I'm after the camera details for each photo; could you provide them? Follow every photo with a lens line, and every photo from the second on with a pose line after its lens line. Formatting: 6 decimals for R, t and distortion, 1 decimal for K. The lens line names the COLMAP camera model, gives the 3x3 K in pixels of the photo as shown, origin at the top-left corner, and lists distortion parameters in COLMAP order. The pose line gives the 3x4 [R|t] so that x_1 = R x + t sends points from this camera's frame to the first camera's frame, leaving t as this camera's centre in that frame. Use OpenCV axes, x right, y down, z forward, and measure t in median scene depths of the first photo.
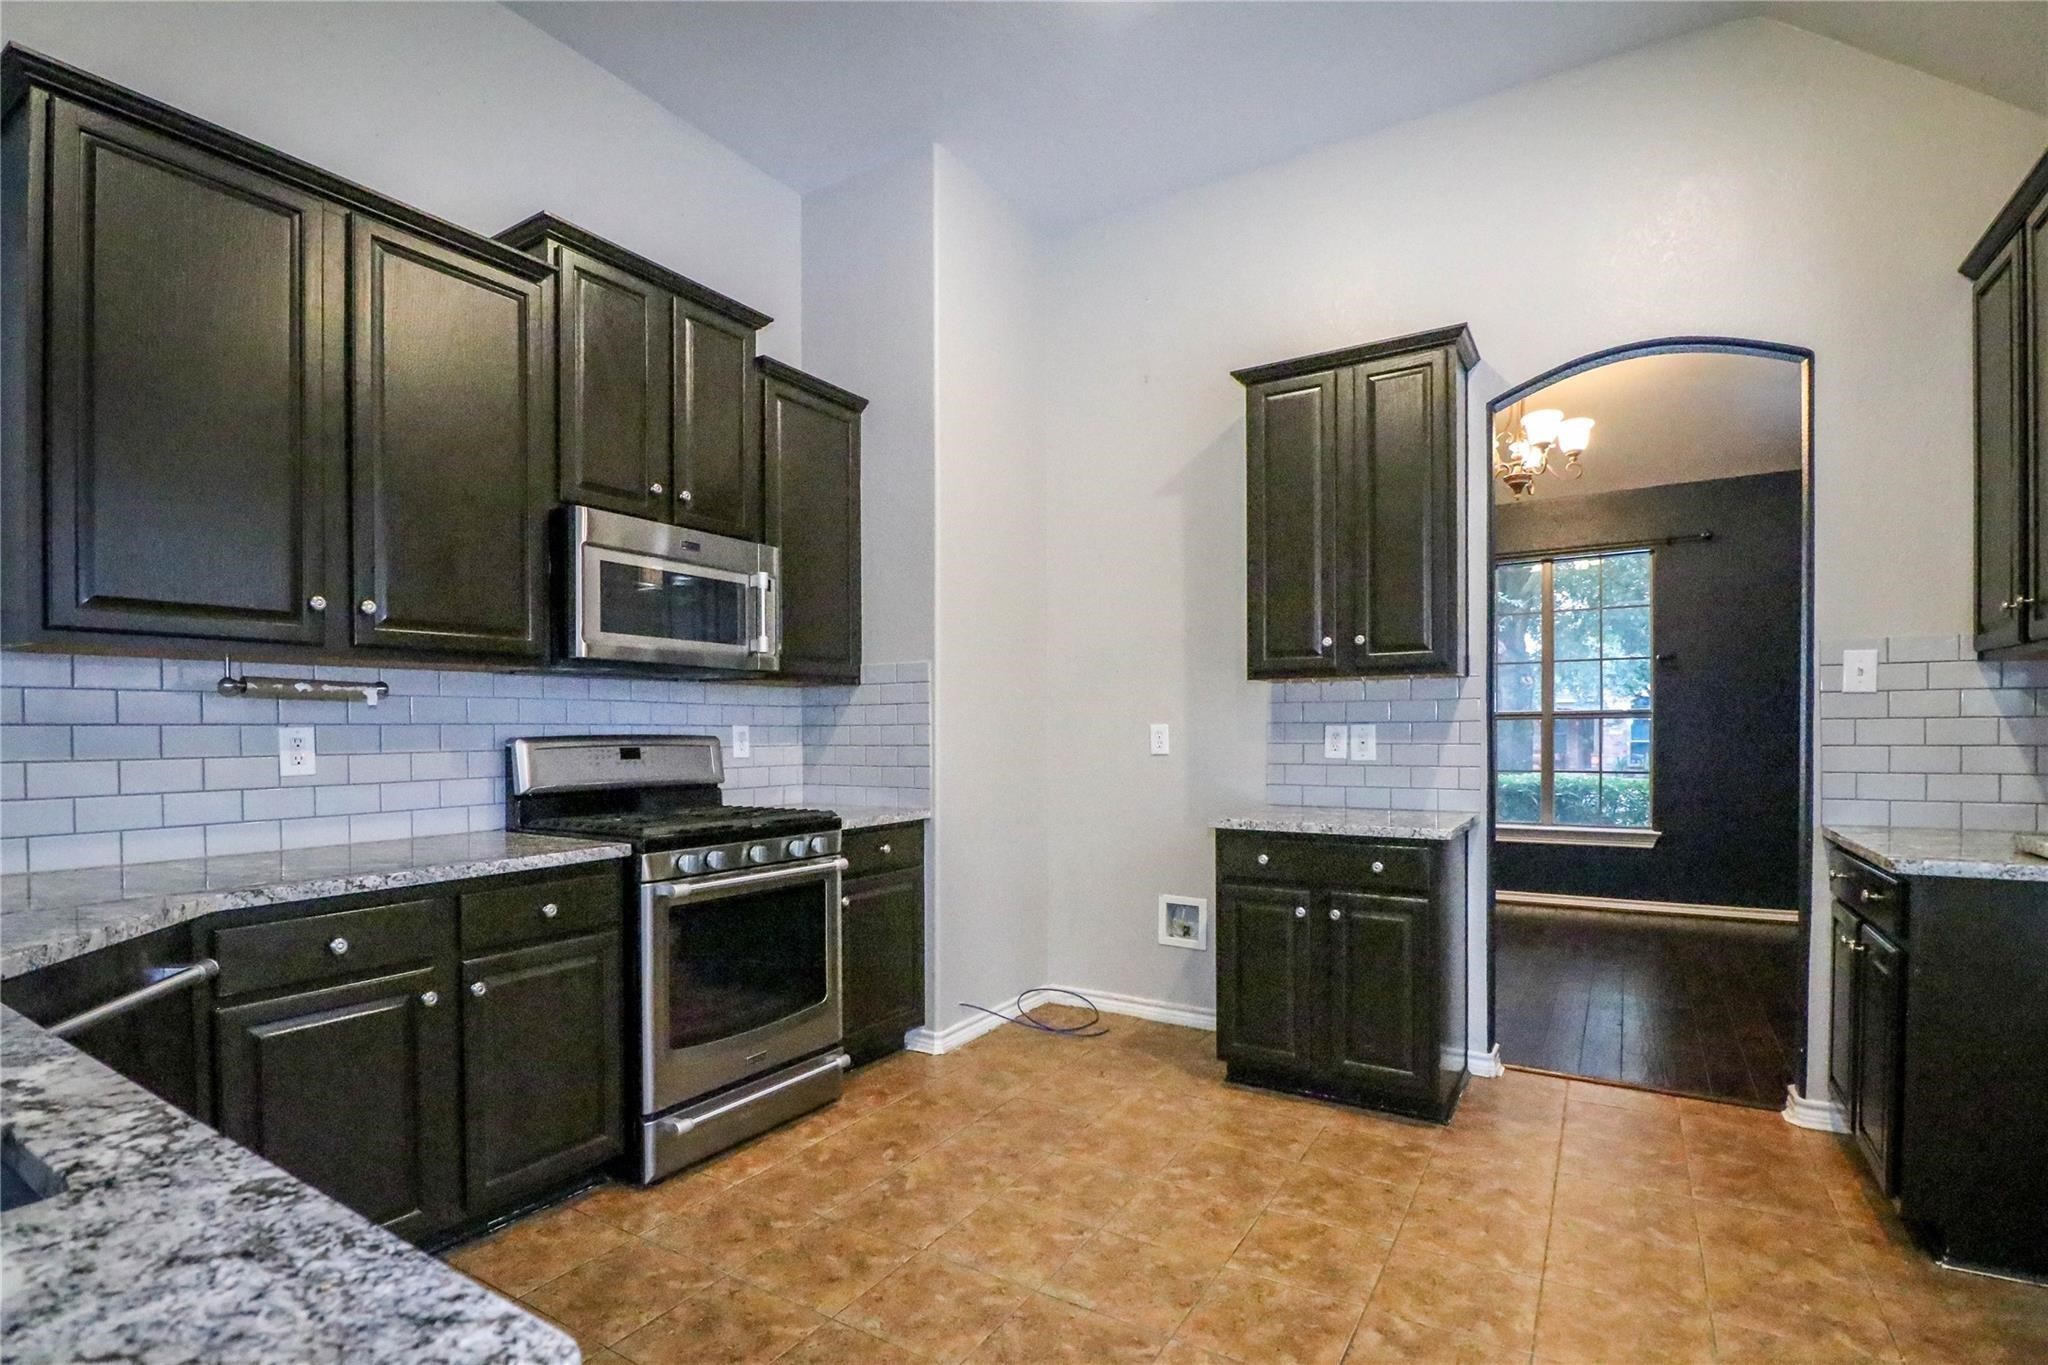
lens RADIAL K [[965.7, 0, 1014.8], [0, 965.7, 739.3], [0, 0, 1]] dist [-0.006983, -0.008720]
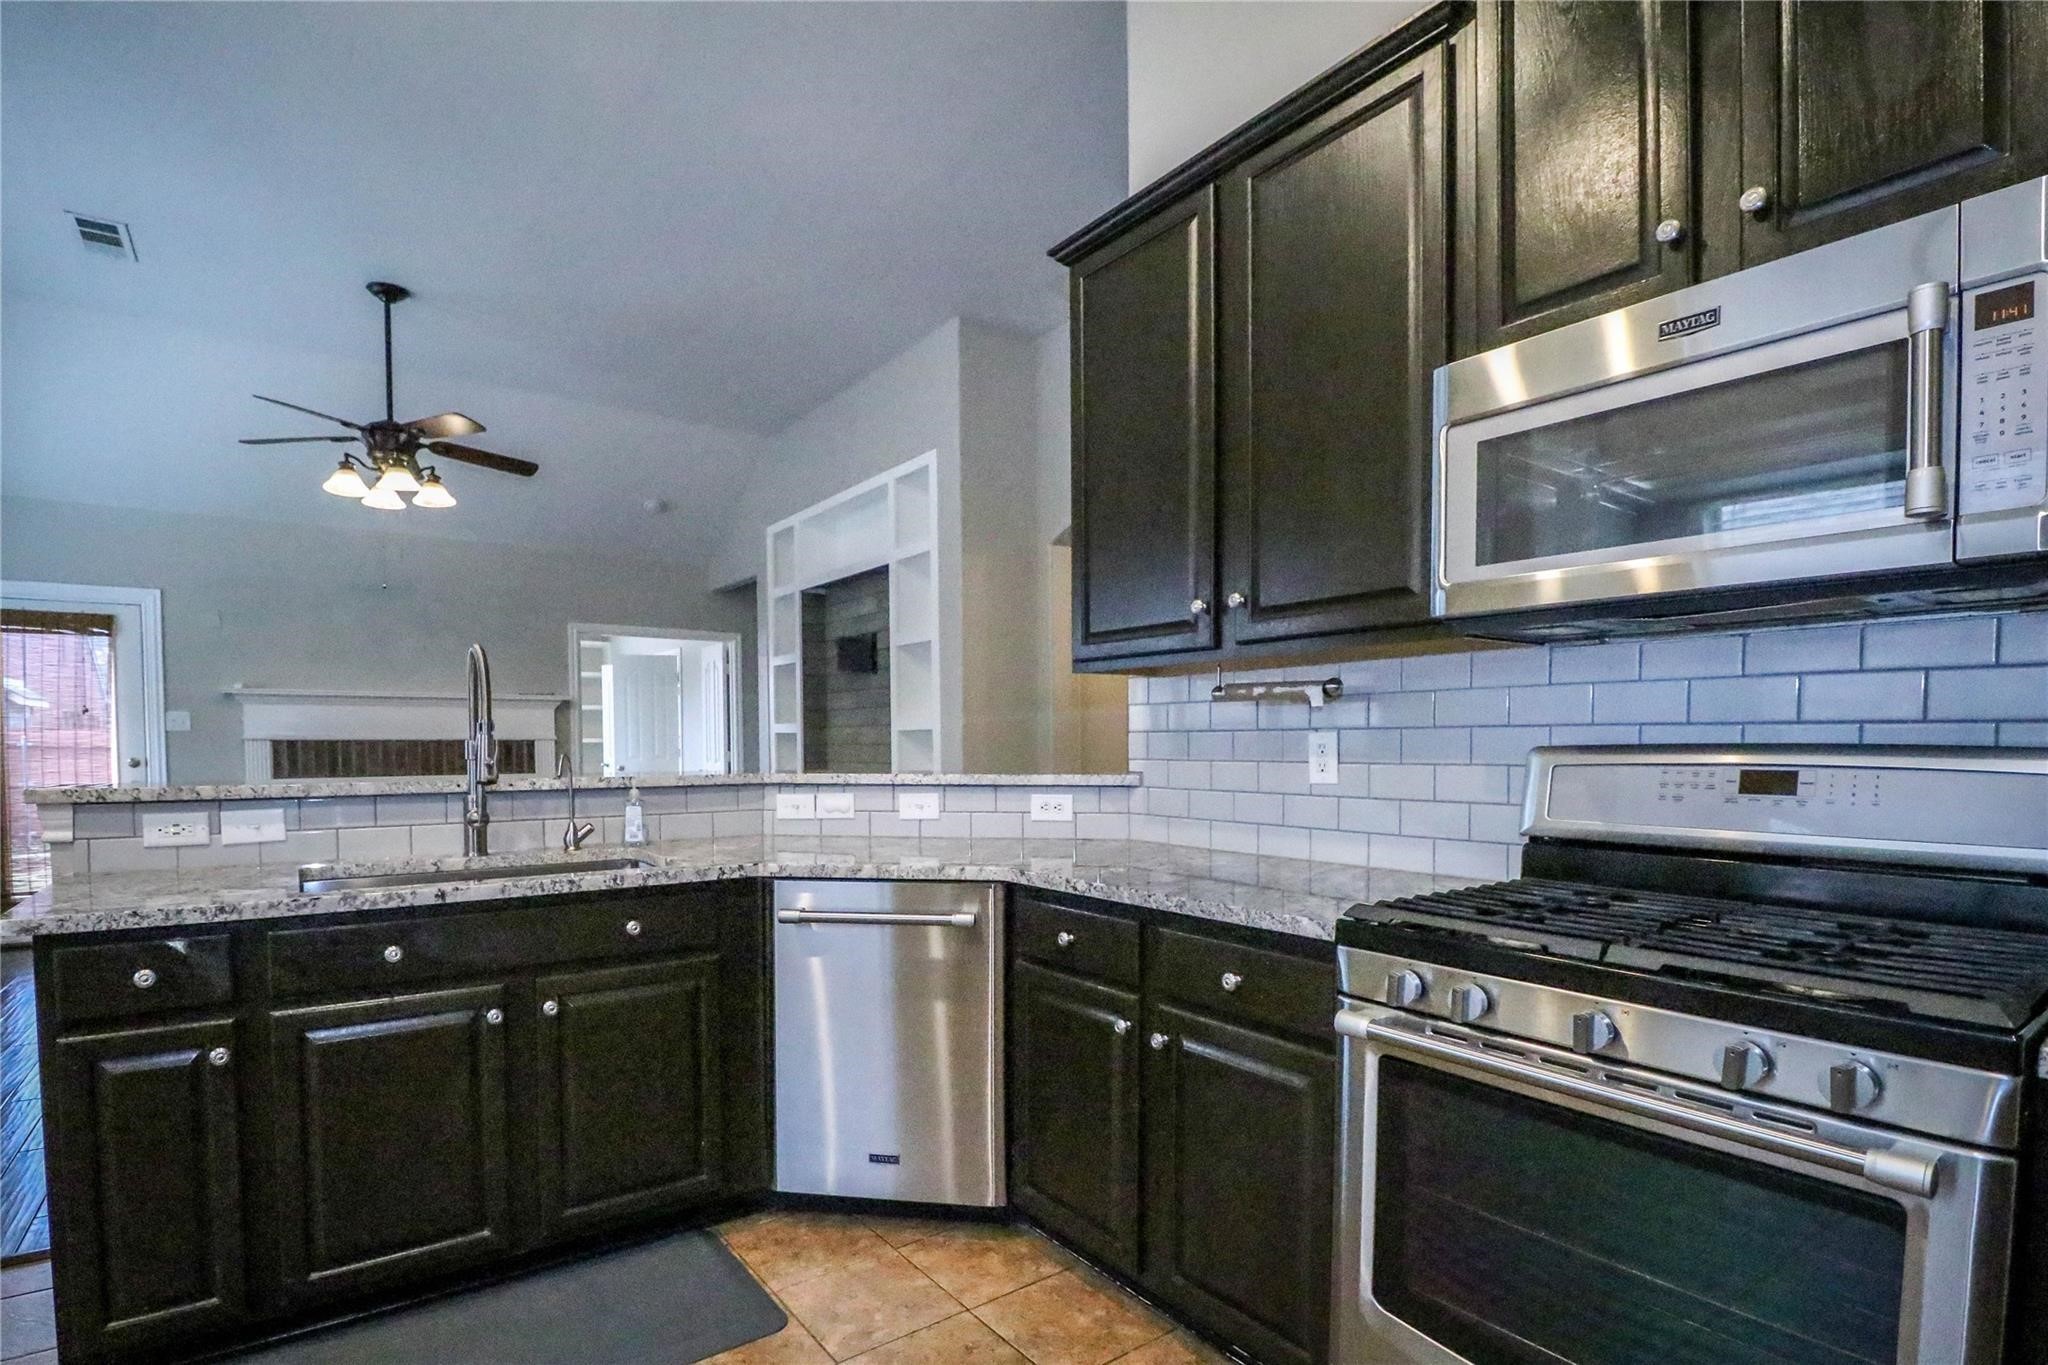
lens RADIAL K [[965.7, 0, 968.7], [0, 965.7, 773.4], [0, 0, 1]] dist [-0.006983, -0.008720]
pose [[-0.364413, 0.038346, -0.930448, 0.214207], [-0.005325, 0.999050, 0.043259, -0.009378], [0.931222, 0.020718, -0.363862, 0.872040]]
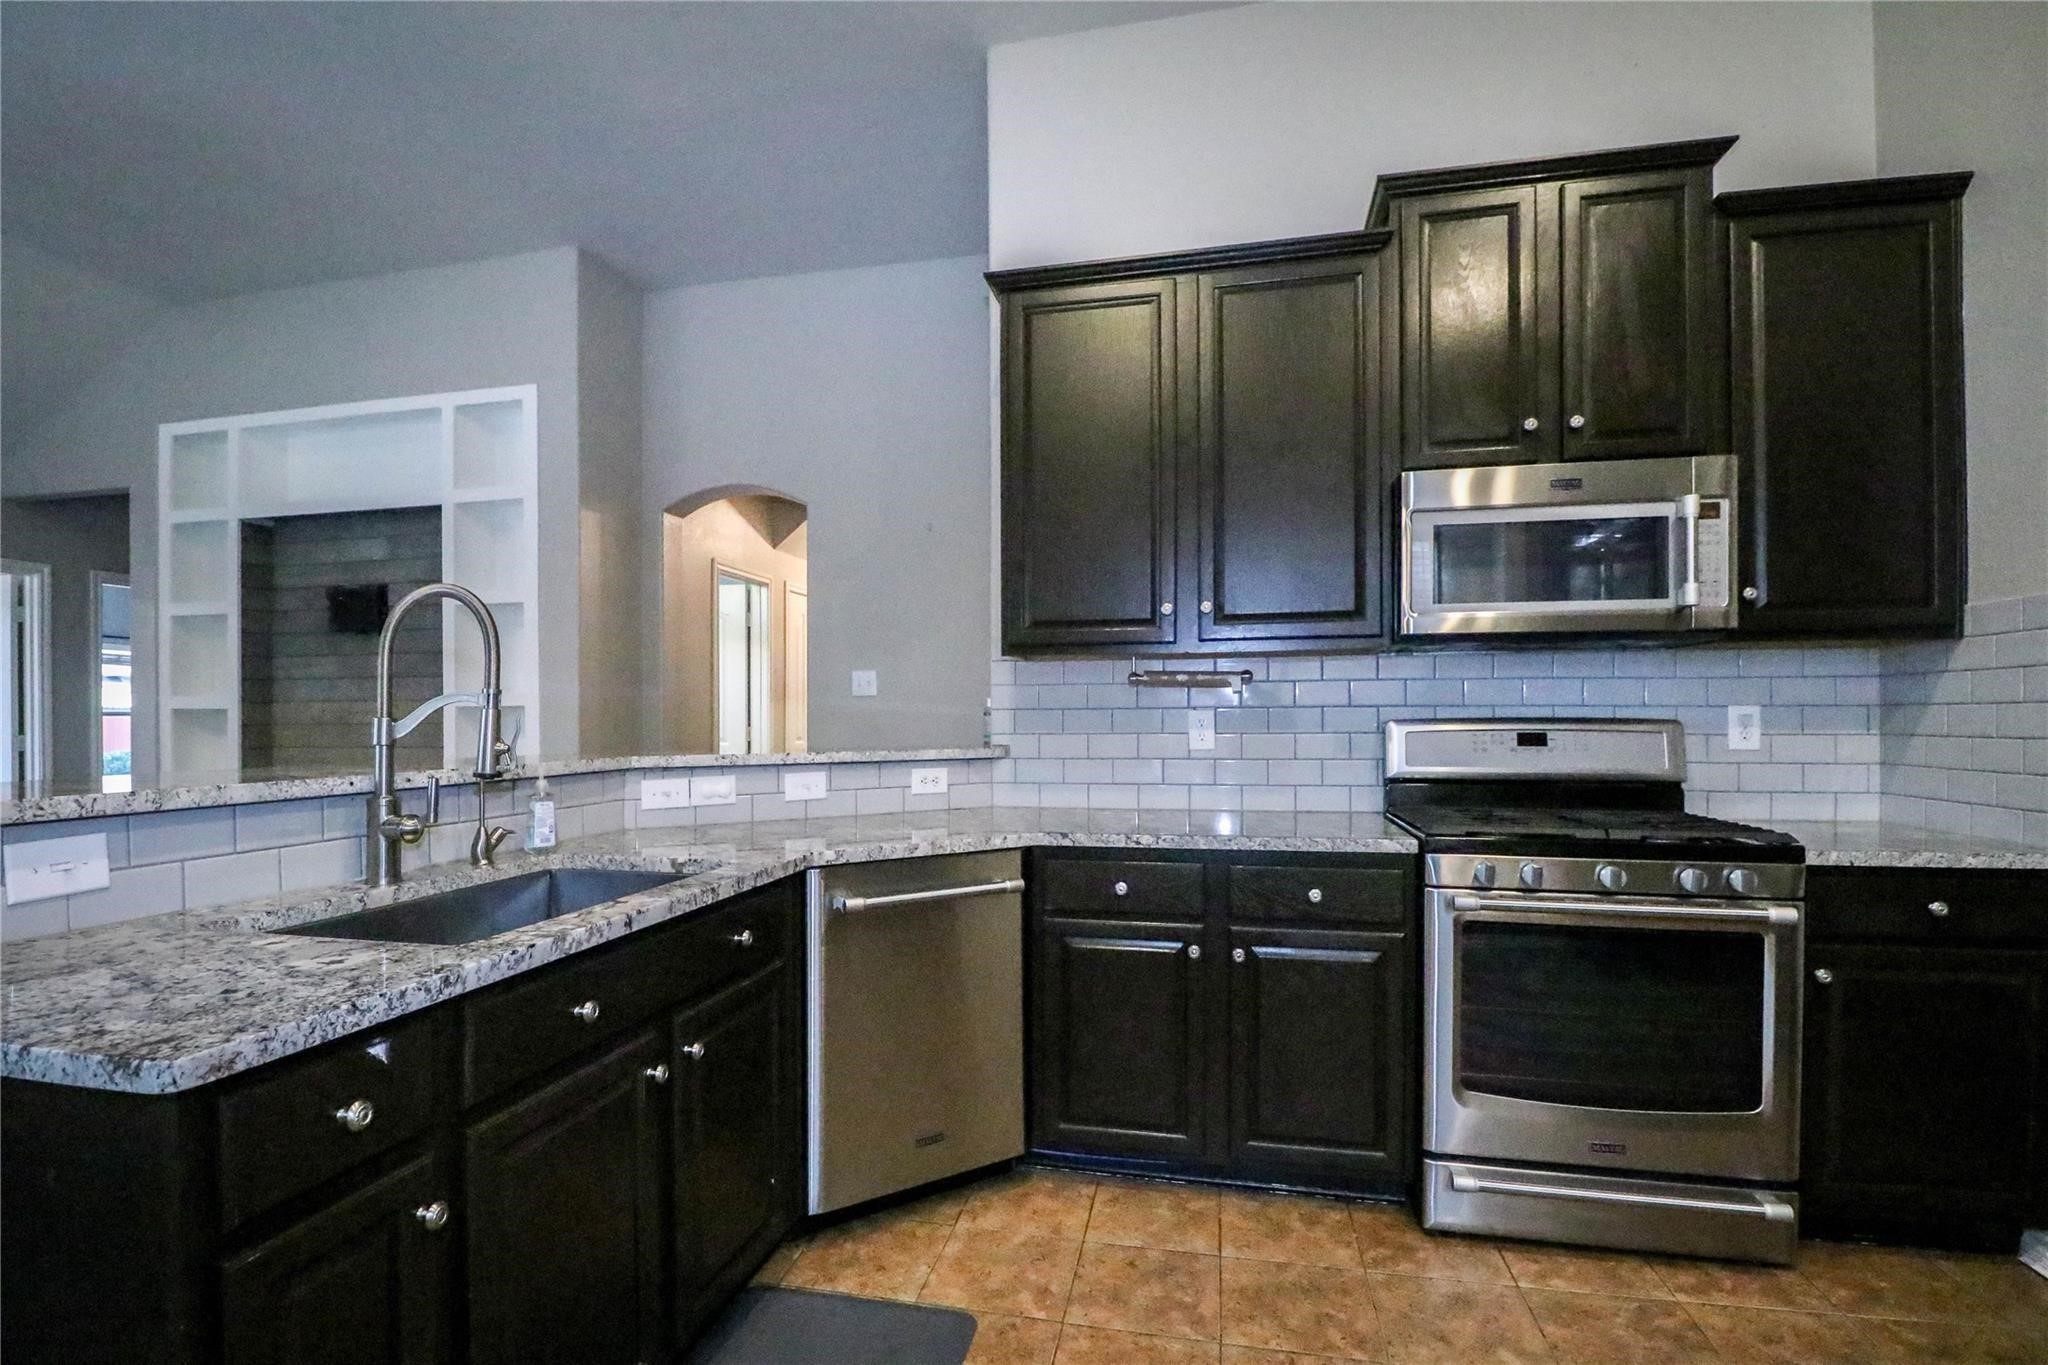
lens RADIAL K [[965.7, 0, 982.6], [0, 965.7, 719.8], [0, 0, 1]] dist [-0.006983, -0.008720]
pose [[0.338583, 0.007224, -0.940909, 0.264025], [-0.007880, 0.999957, 0.004842, -0.003344], [0.940903, 0.005775, 0.338626, 0.278026]]
